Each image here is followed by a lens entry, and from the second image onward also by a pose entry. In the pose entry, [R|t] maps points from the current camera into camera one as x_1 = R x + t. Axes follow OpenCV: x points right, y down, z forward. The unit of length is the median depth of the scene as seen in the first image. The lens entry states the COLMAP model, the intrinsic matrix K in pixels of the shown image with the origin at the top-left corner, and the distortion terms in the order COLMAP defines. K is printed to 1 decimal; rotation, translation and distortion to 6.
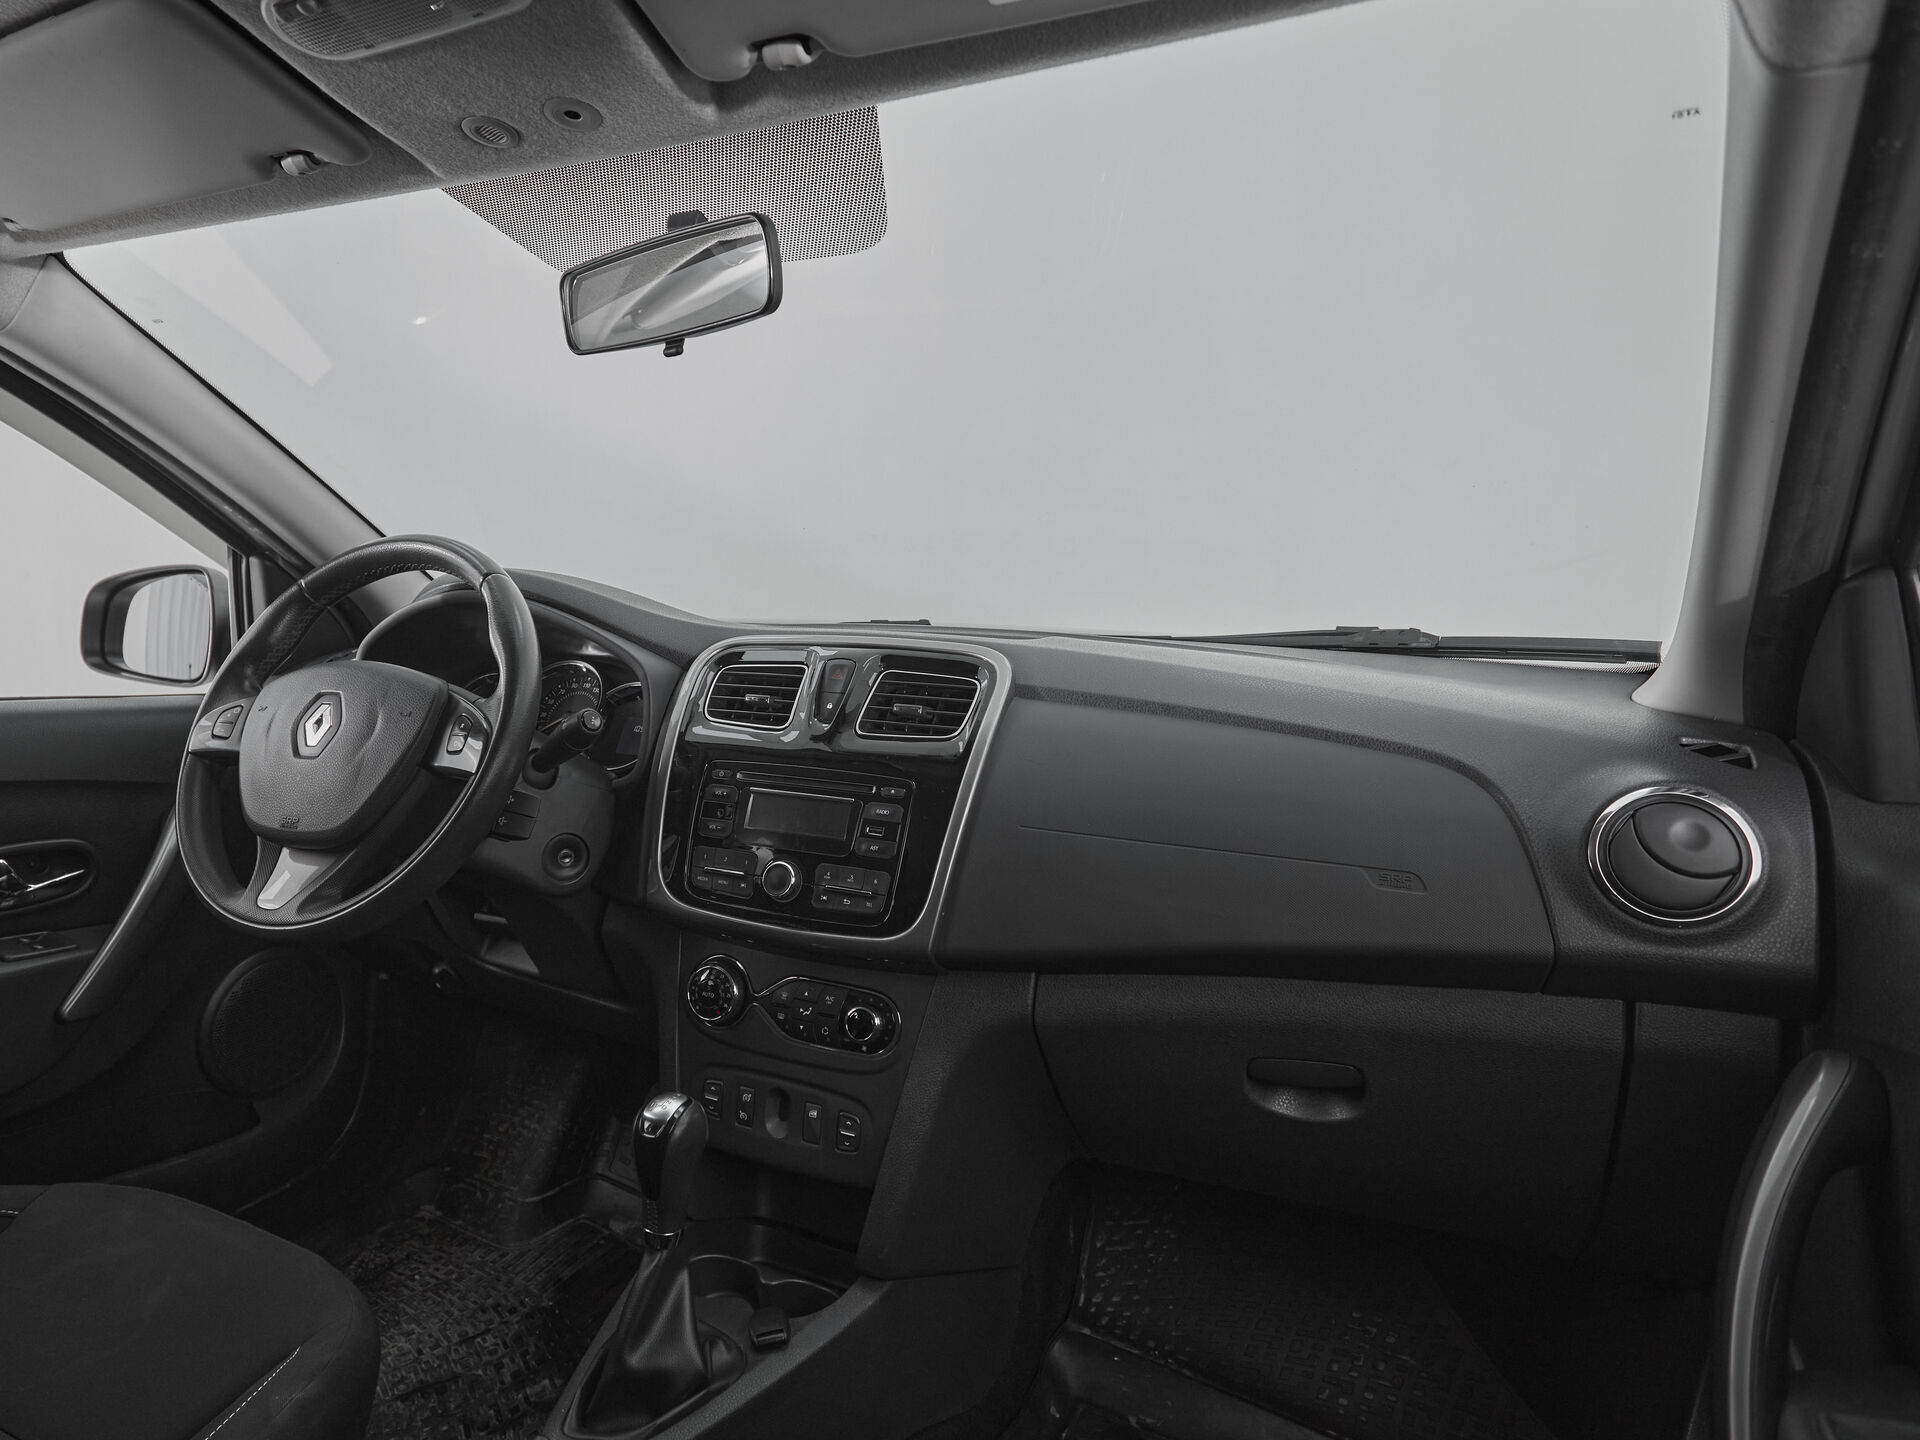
lens RADIAL K [[1165.9, 0, 807.1], [0, 1165.9, 732.6], [0, 0, 1]] dist [0.001144, -0.000882]
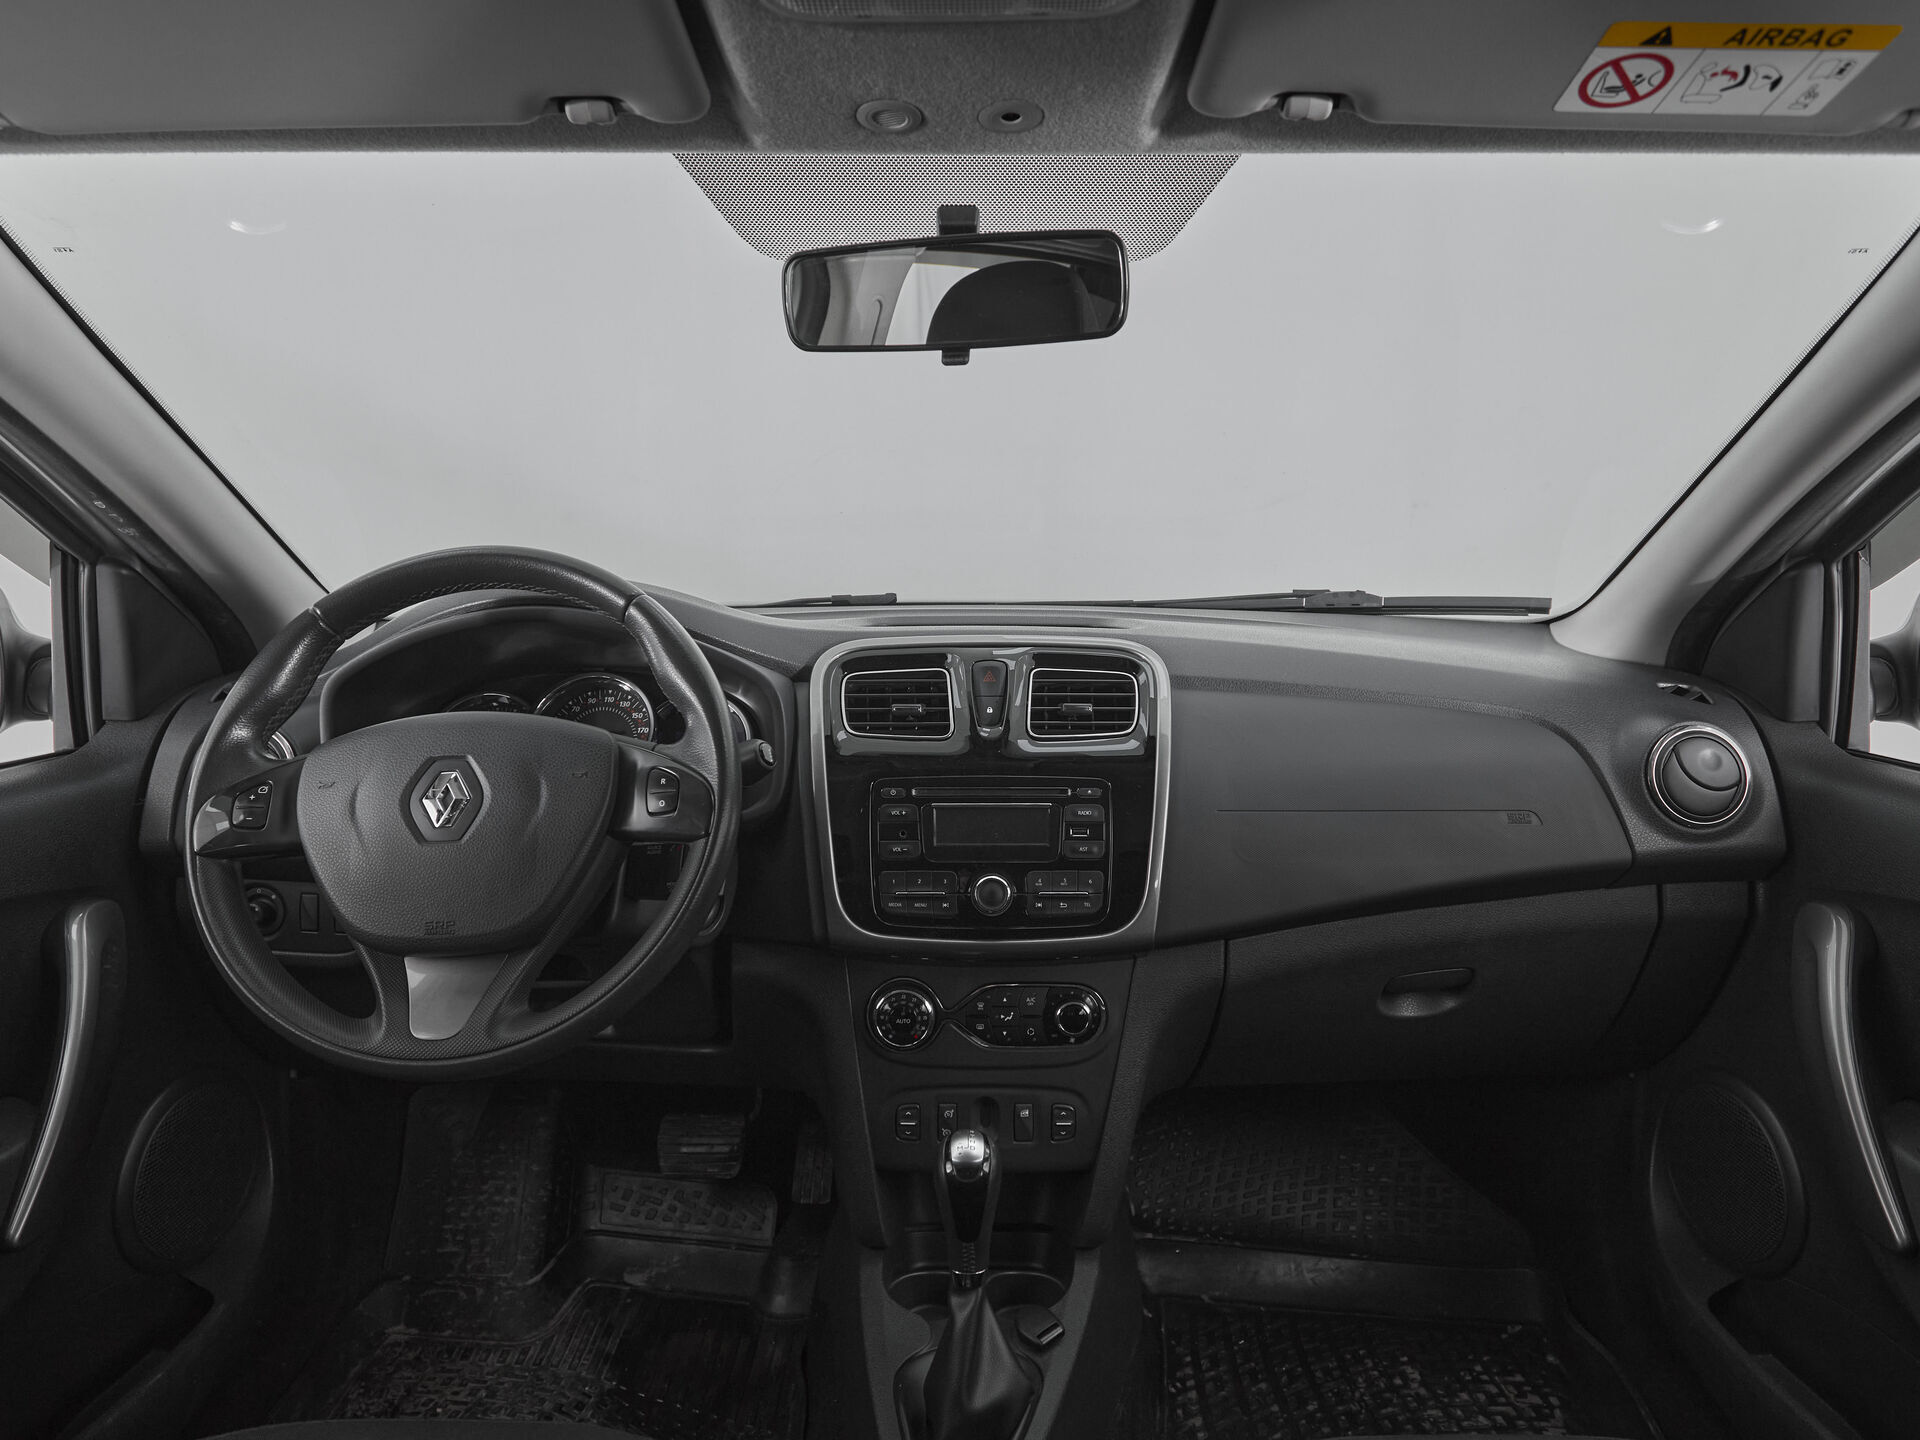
lens RADIAL K [[1185.0, 0, 957.4], [0, 1185.0, 743.1], [0, 0, 1]] dist [-0.001496, -0.000141]
pose [[0.886008, -0.111385, 0.450093, -0.468090], [0.075792, 0.992452, 0.096407, -0.095814], [-0.457434, -0.051304, 0.887762, 0.124743]]
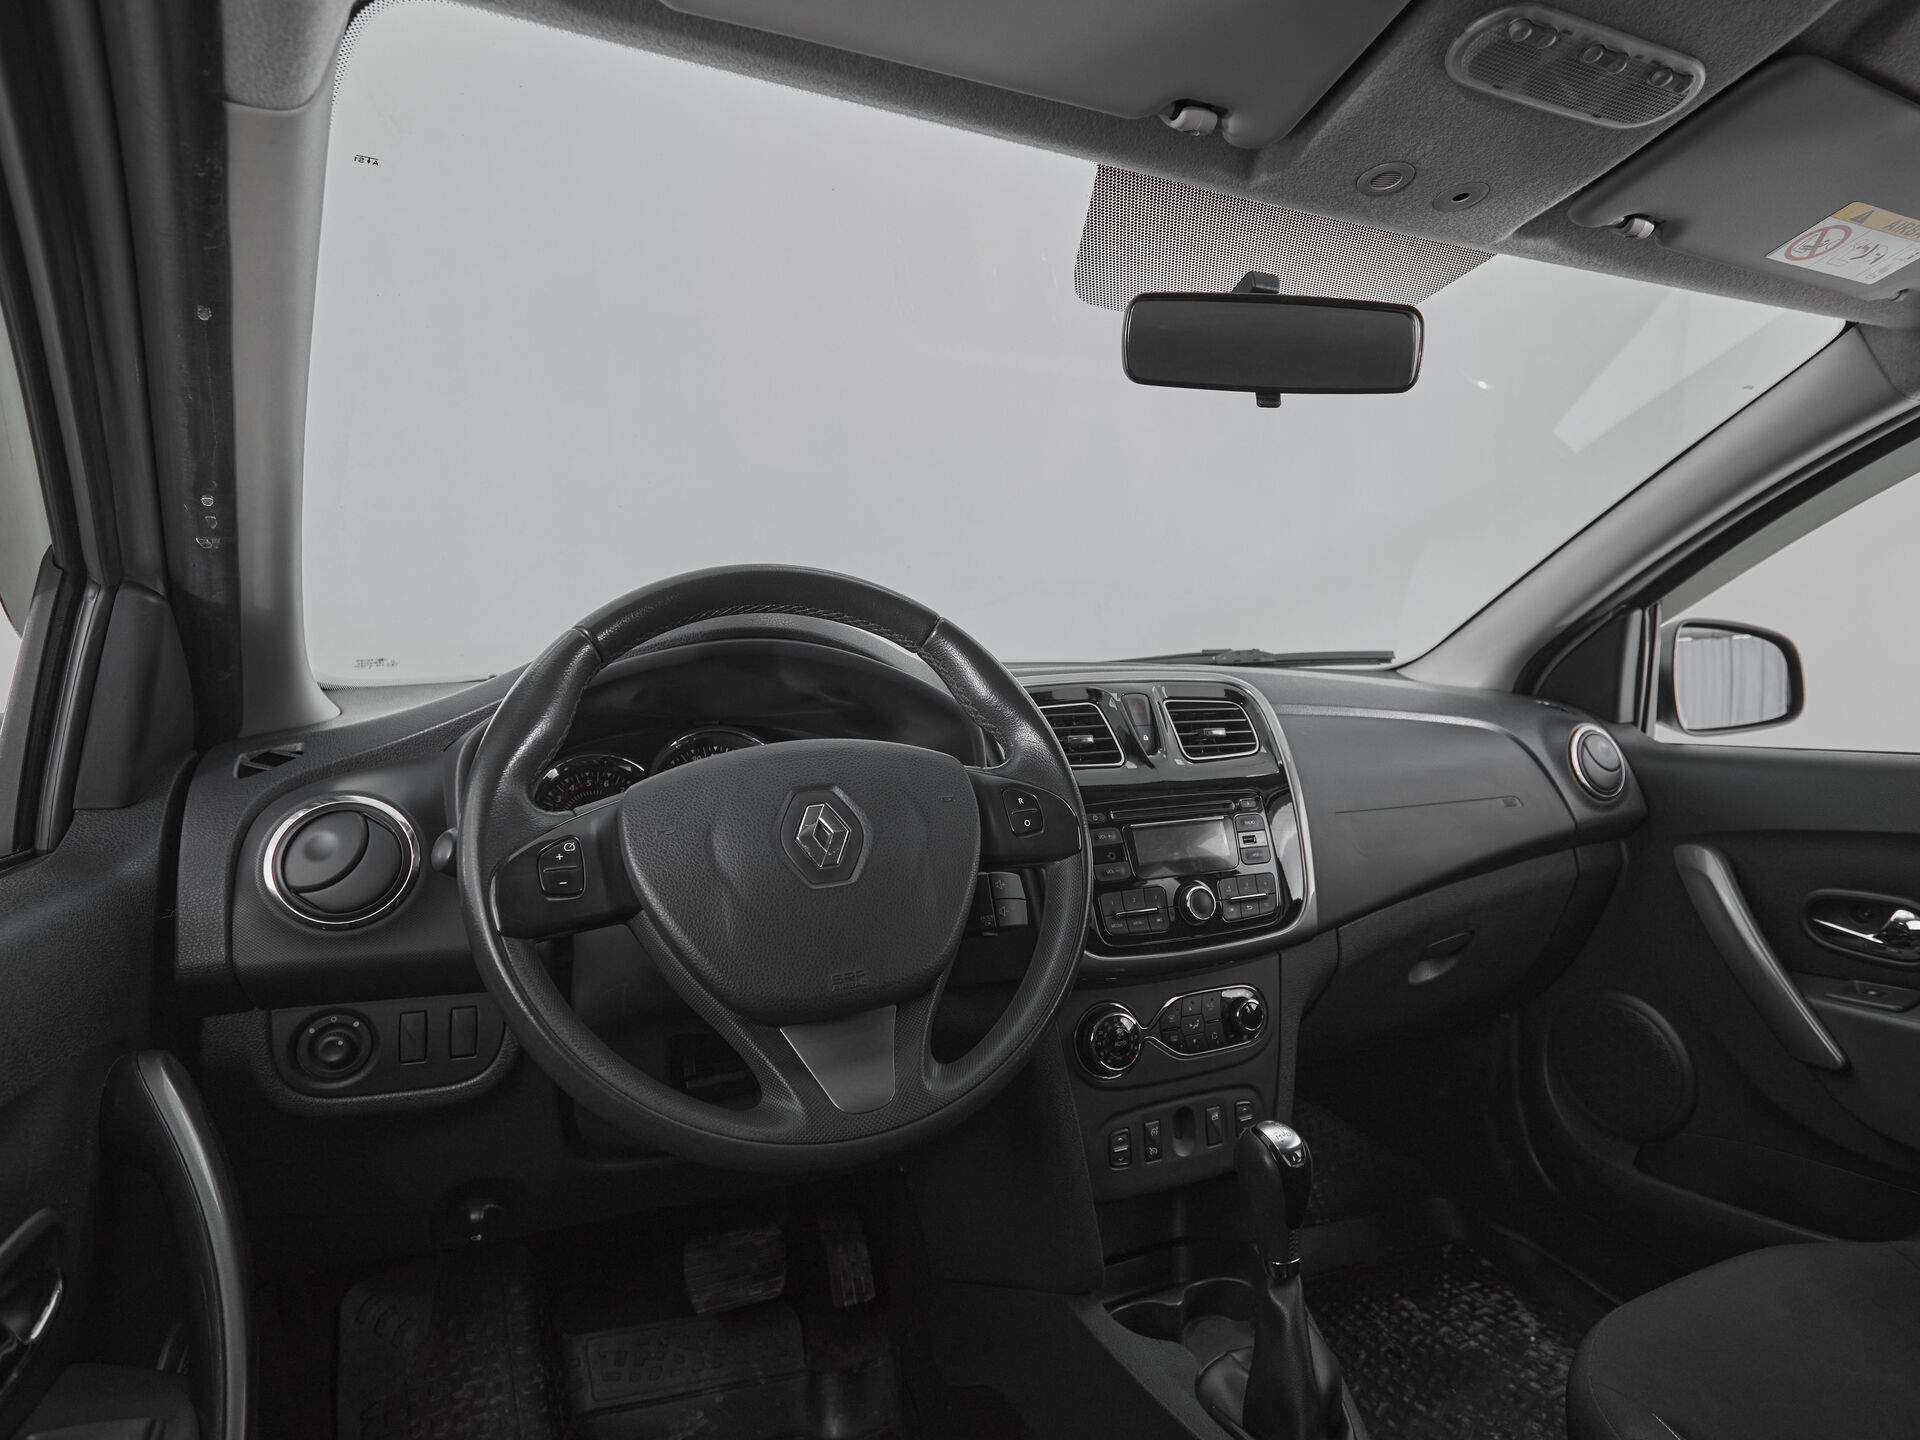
lens RADIAL K [[1112.5, 0, 1017.5], [0, 1112.5, 715.9], [0, 0, 1]] dist [-0.001540, -0.000952]
pose [[0.583622, -0.081533, 0.807922, -0.880700], [0.113494, 0.993371, 0.018263, -0.075884], [-0.804055, 0.081036, 0.589007, 0.506870]]
